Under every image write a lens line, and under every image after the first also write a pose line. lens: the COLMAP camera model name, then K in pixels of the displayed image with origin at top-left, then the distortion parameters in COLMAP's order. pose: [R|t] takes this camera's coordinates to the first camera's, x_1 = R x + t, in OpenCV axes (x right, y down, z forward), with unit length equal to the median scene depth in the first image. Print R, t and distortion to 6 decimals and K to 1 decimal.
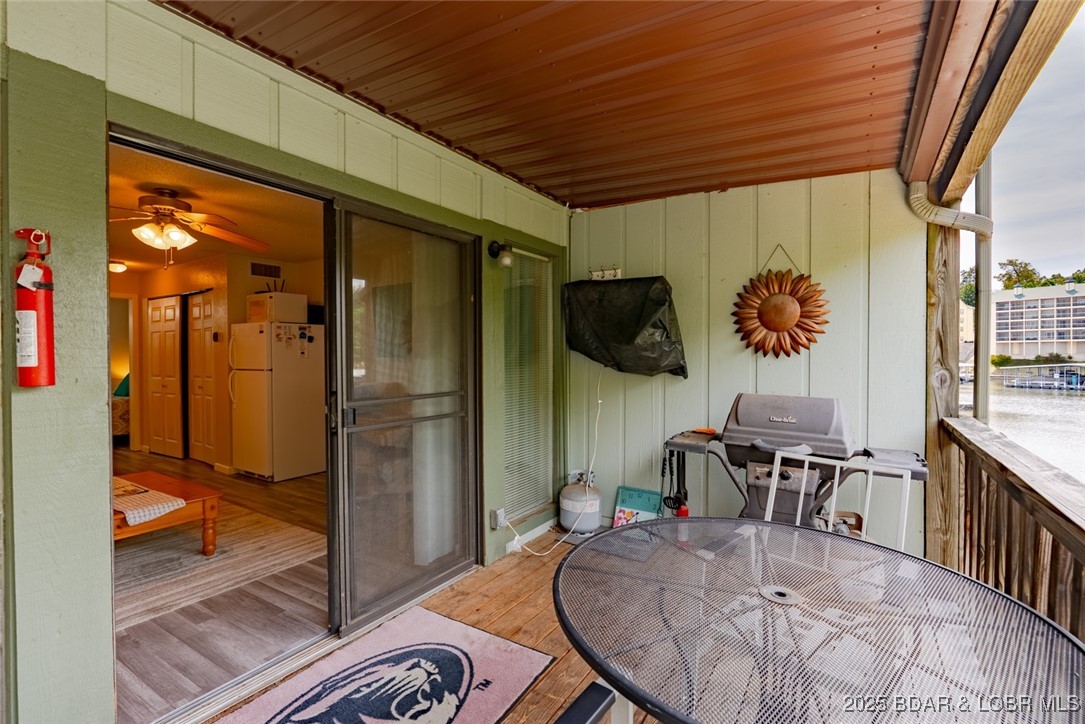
lens RADIAL K [[489.9, 0, 541.6], [0, 489.9, 362.3], [0, 0, 1]] dist [-0.011821, 0.003746]
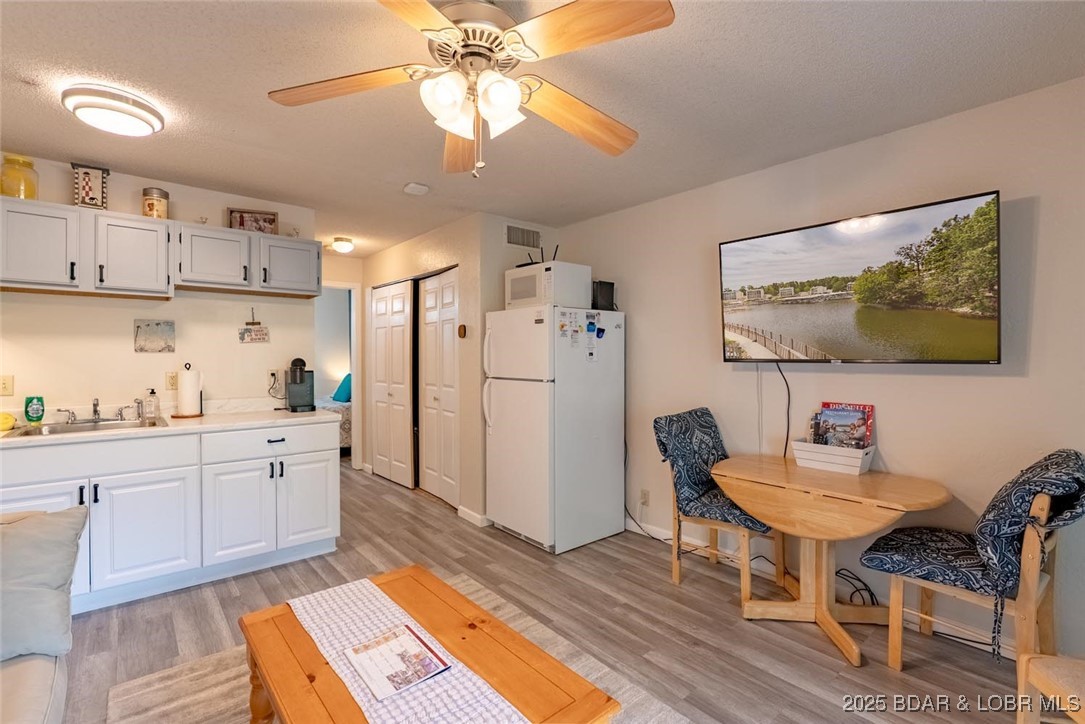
lens RADIAL K [[489.9, 0, 538.5], [0, 489.9, 359.9], [0, 0, 1]] dist [-0.011821, 0.003746]
pose [[0.955296, 0.004059, -0.295622, -0.352498], [-0.005174, 0.999982, -0.002991, -0.008743], [0.295605, 0.004387, 0.955300, 0.349424]]
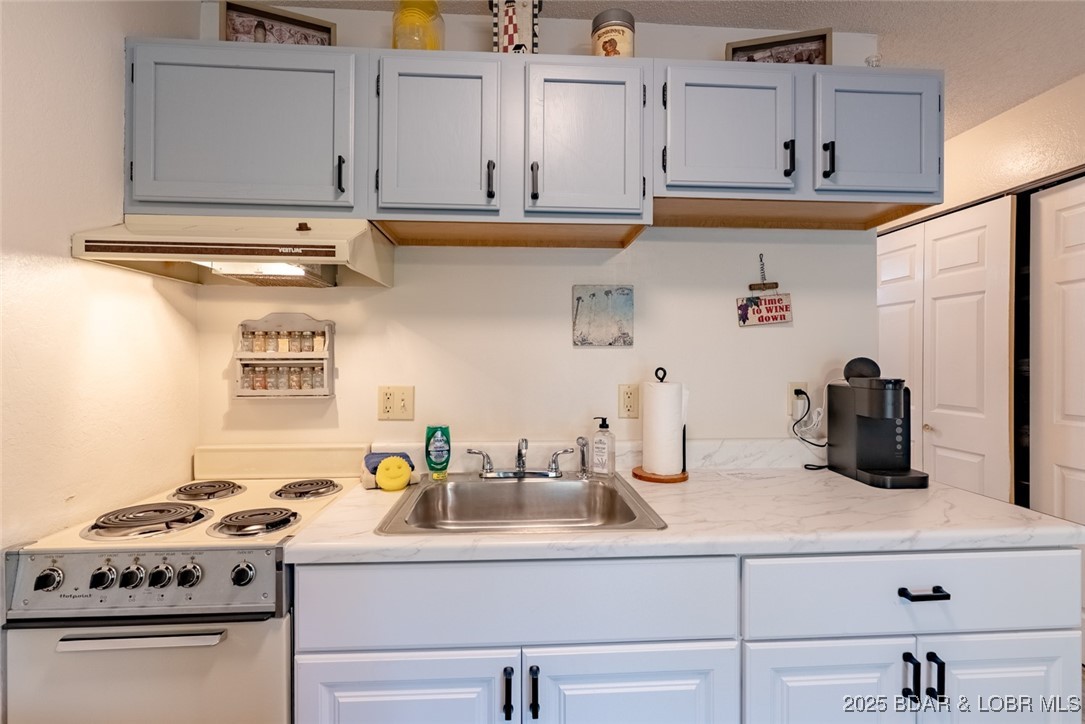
lens RADIAL K [[489.9, 0, 541.3], [0, 489.9, 361.6], [0, 0, 1]] dist [-0.011821, 0.003746]
pose [[0.590395, 0.007247, -0.807082, -0.732134], [-0.009997, 0.999949, 0.001665, -0.007750], [0.807053, 0.007085, 0.590437, 0.554330]]
